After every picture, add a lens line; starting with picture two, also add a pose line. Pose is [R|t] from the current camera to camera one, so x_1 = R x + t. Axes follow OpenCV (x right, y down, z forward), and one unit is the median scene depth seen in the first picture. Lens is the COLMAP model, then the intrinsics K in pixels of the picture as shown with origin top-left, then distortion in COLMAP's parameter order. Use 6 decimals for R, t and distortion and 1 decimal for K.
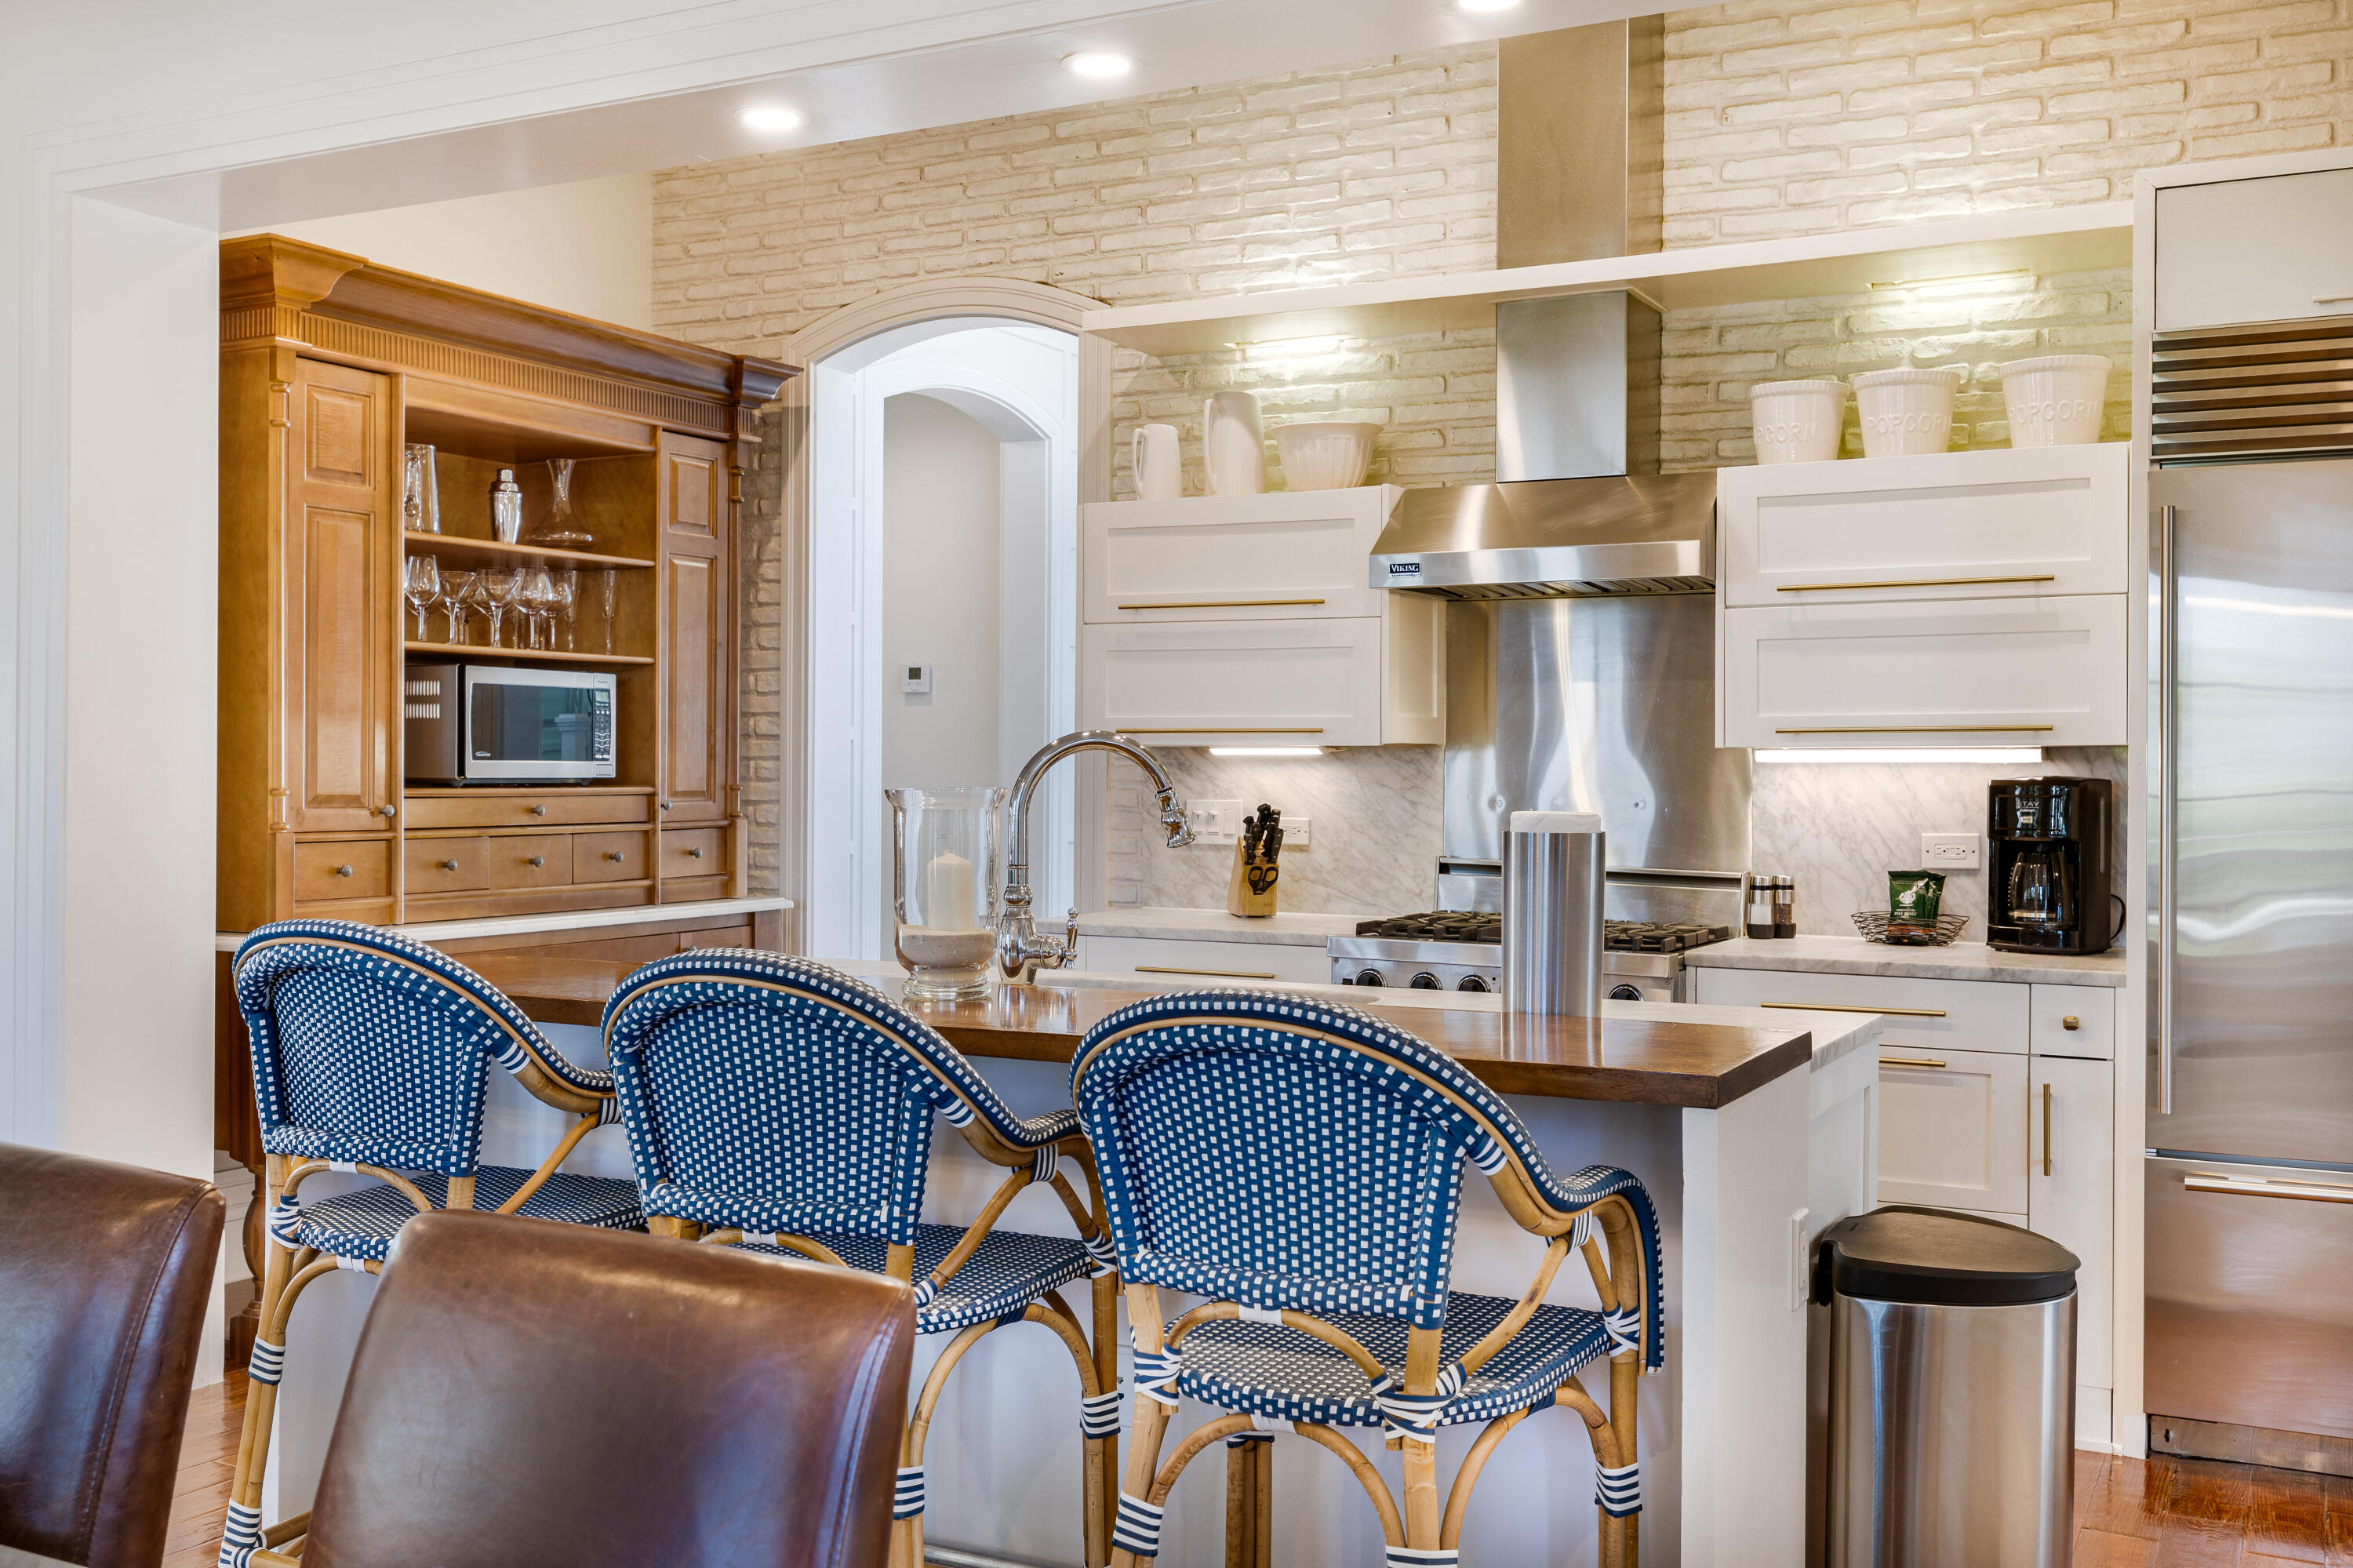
lens RADIAL K [[2218.1, 0, 1167.6], [0, 2218.1, 770.6], [0, 0, 1]] dist [0.003020, 0.000000]
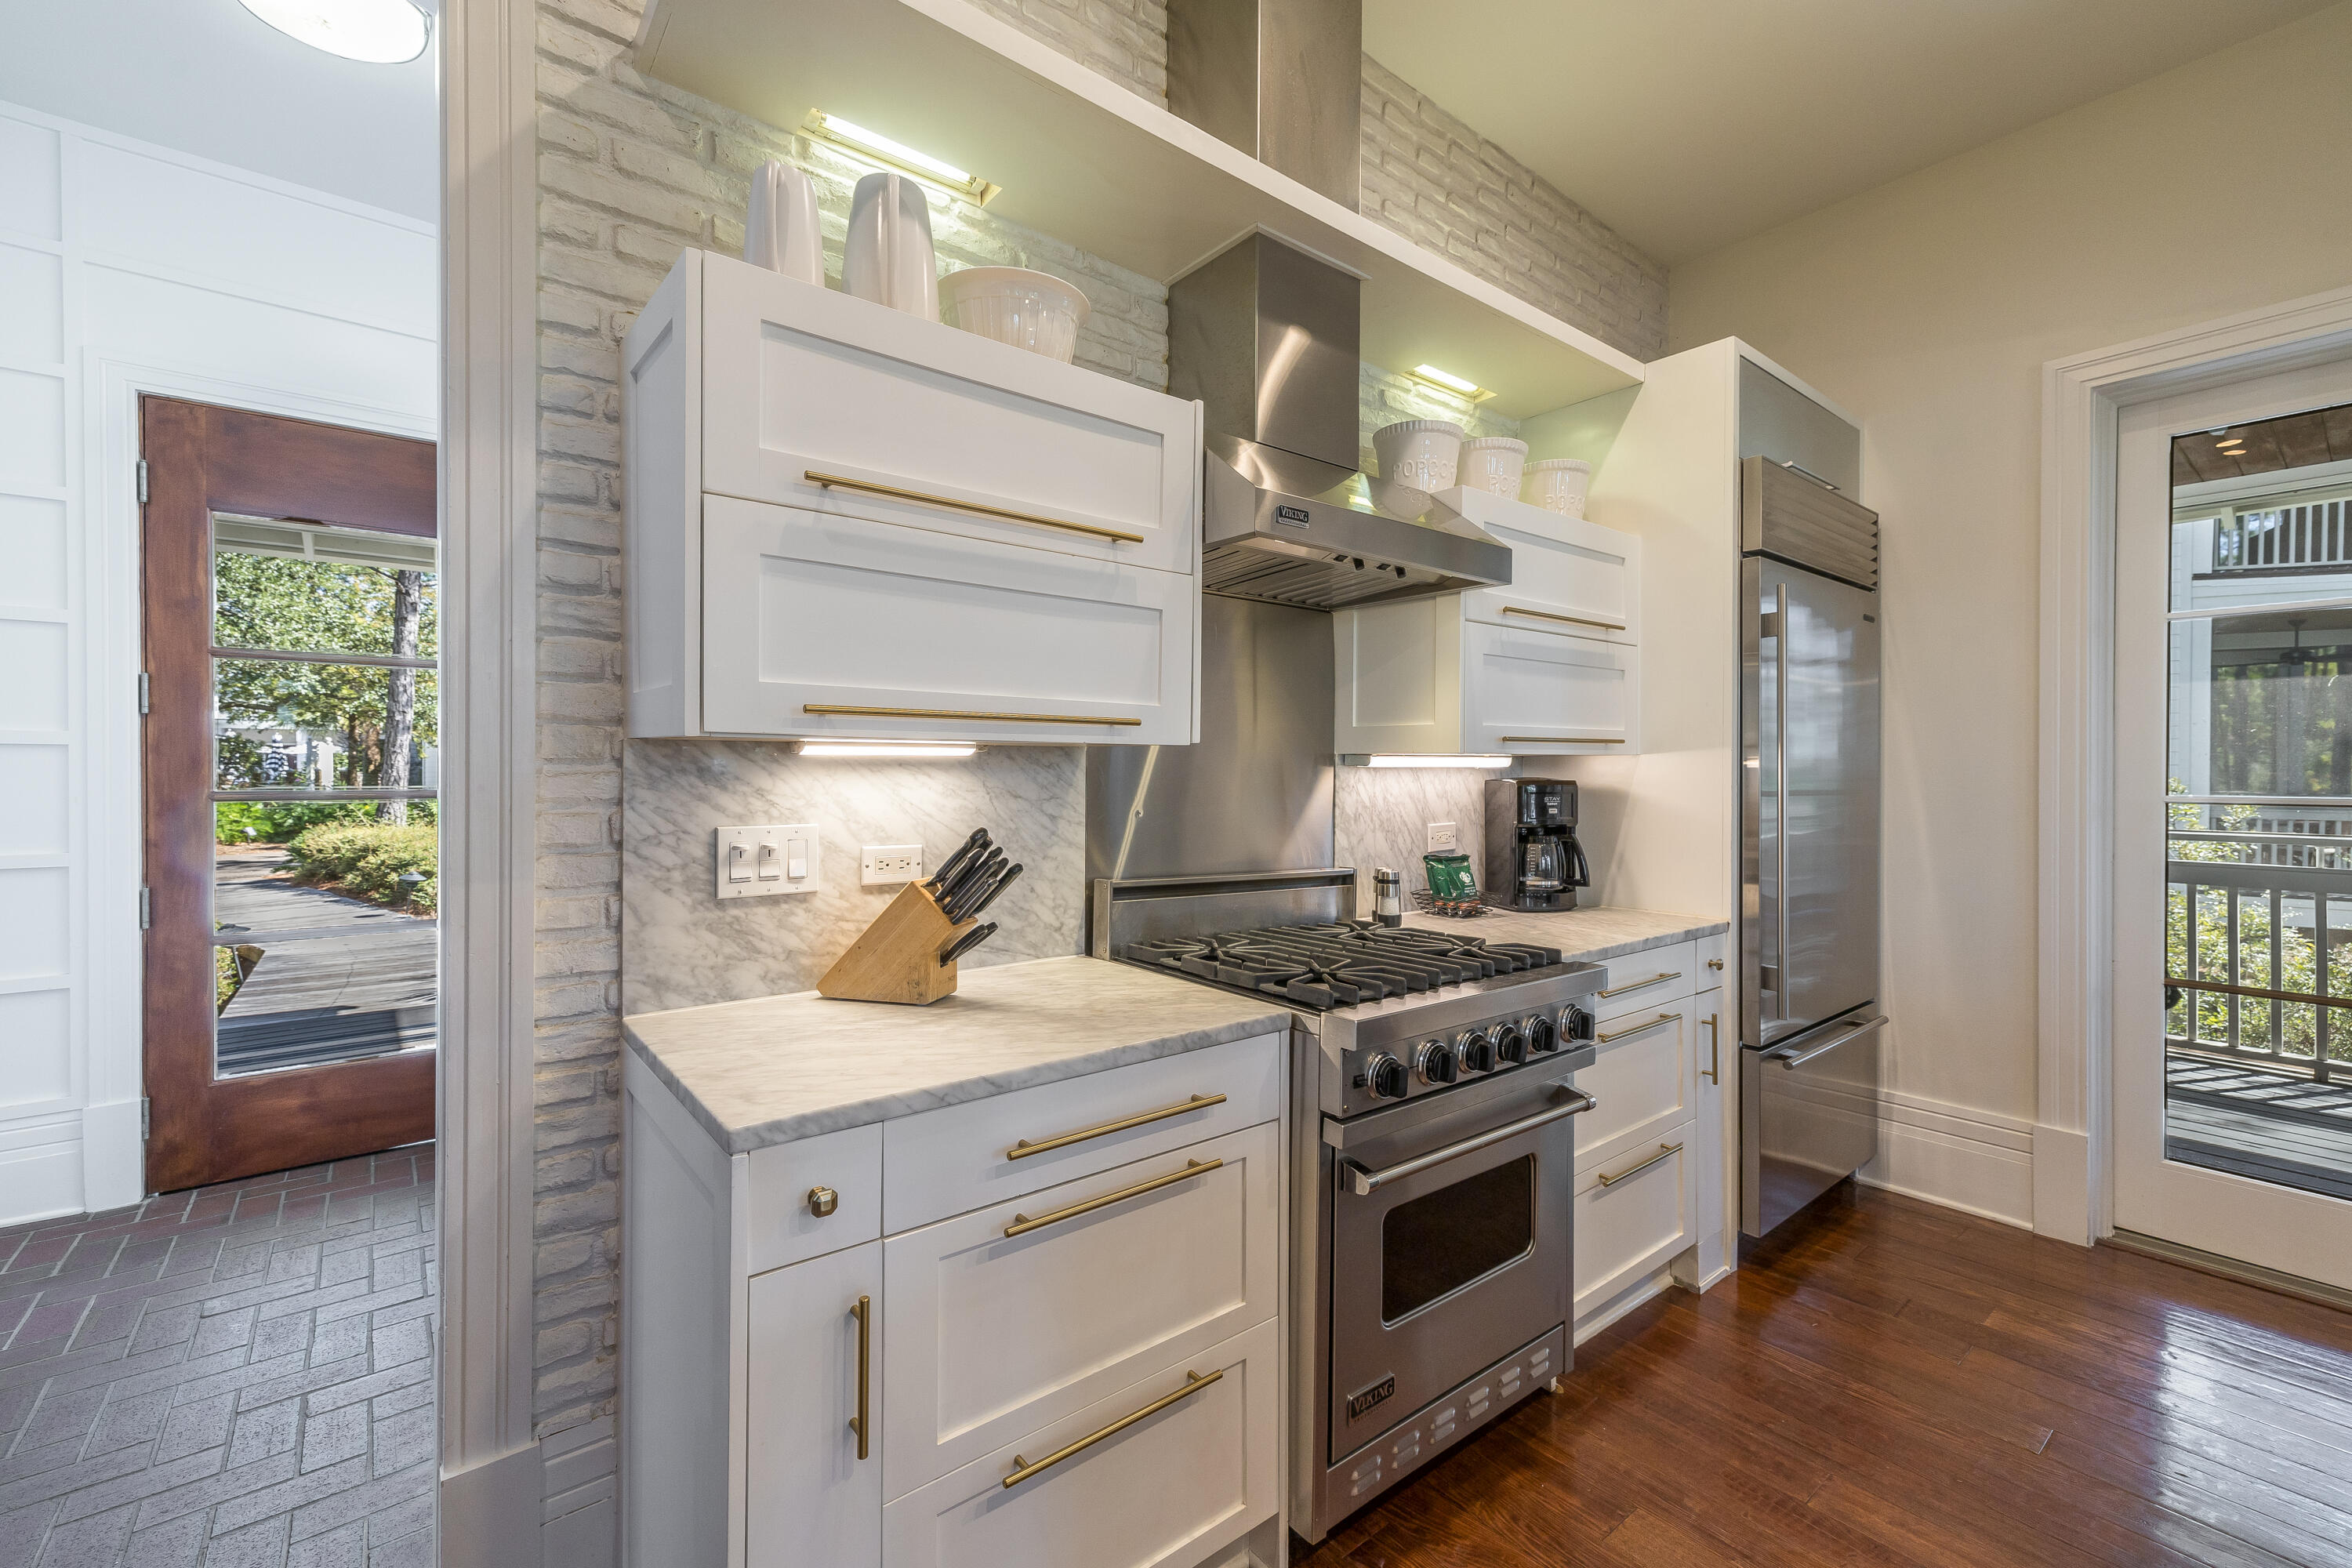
lens RADIAL K [[993.3, 0, 1188.5], [0, 993.3, 780.8], [0, 0, 1]] dist [0.007827, -0.000018]
pose [[0.392084, -0.013471, 0.919831, -0.216505], [0.002412, 0.999904, 0.013615, -0.003730], [-0.919926, -0.003120, 0.392079, 0.860139]]
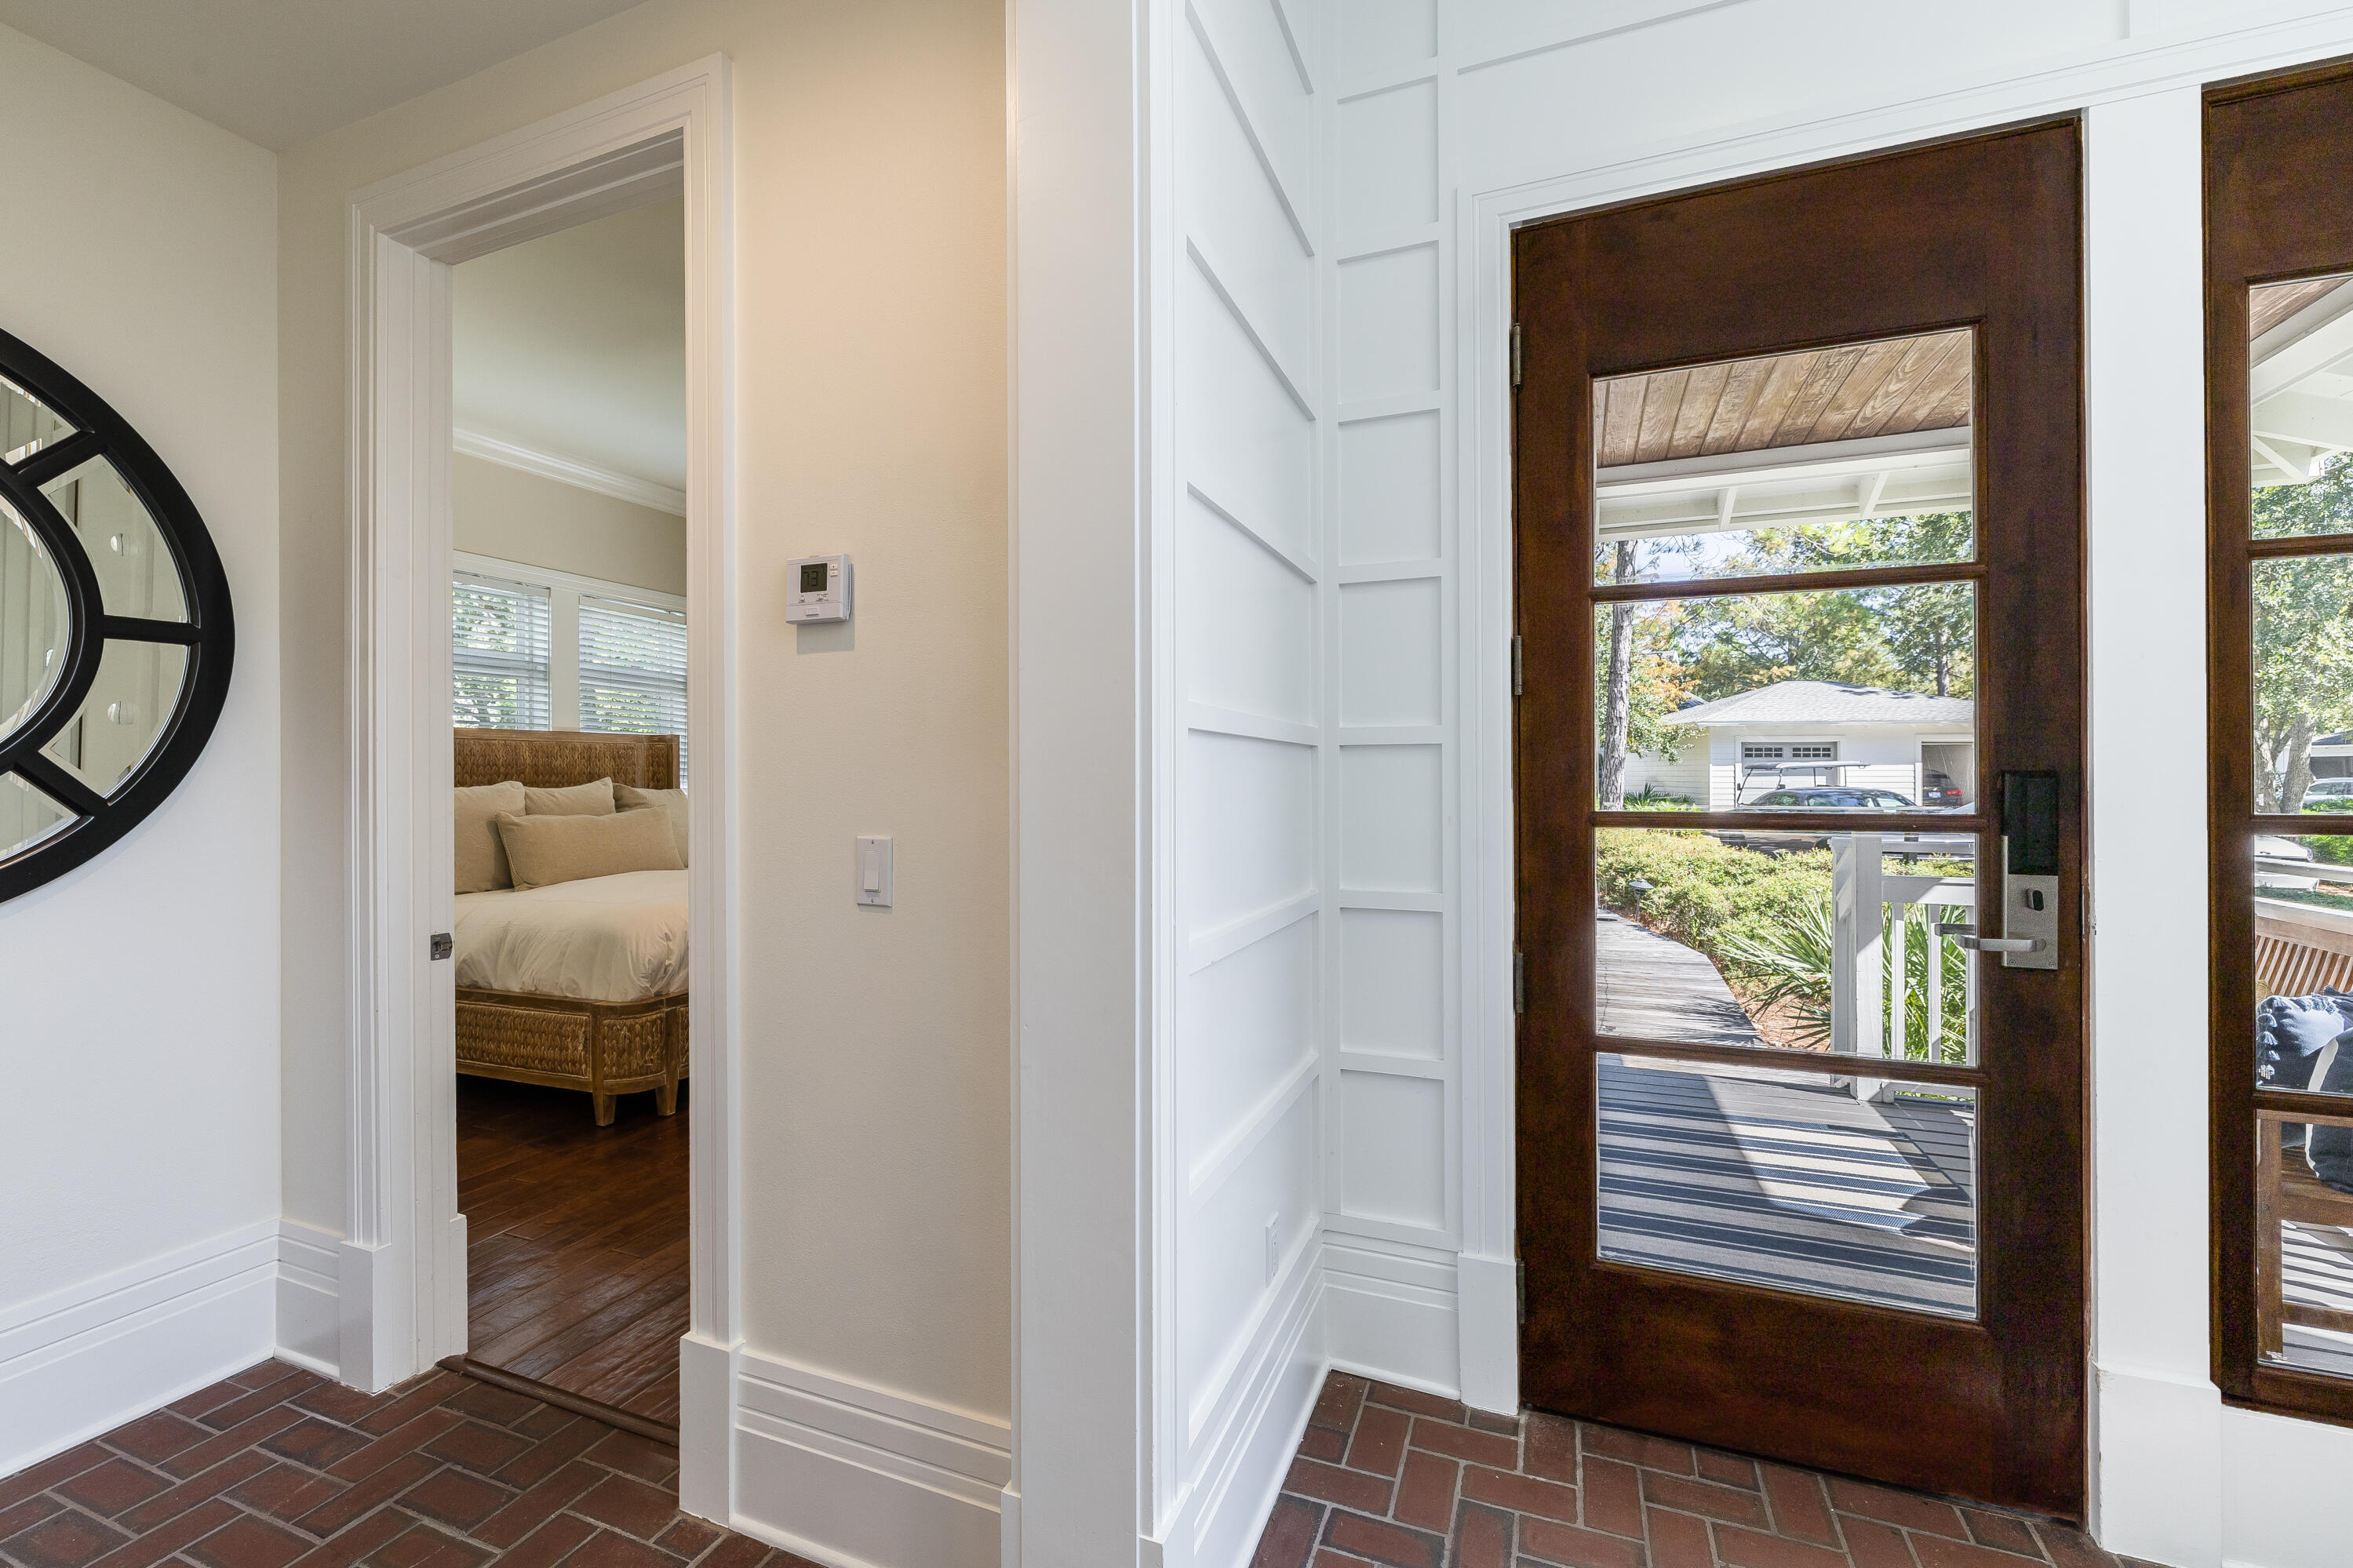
lens RADIAL K [[993.6, 0, 1179.8], [0, 993.6, 778.6], [0, 0, 1]] dist [0.007827, -0.000018]
pose [[0.993812, -0.012766, 0.110335, -0.096084], [0.013075, 0.999912, -0.002083, -0.004687], [-0.110299, 0.003513, 0.993892, 1.266612]]
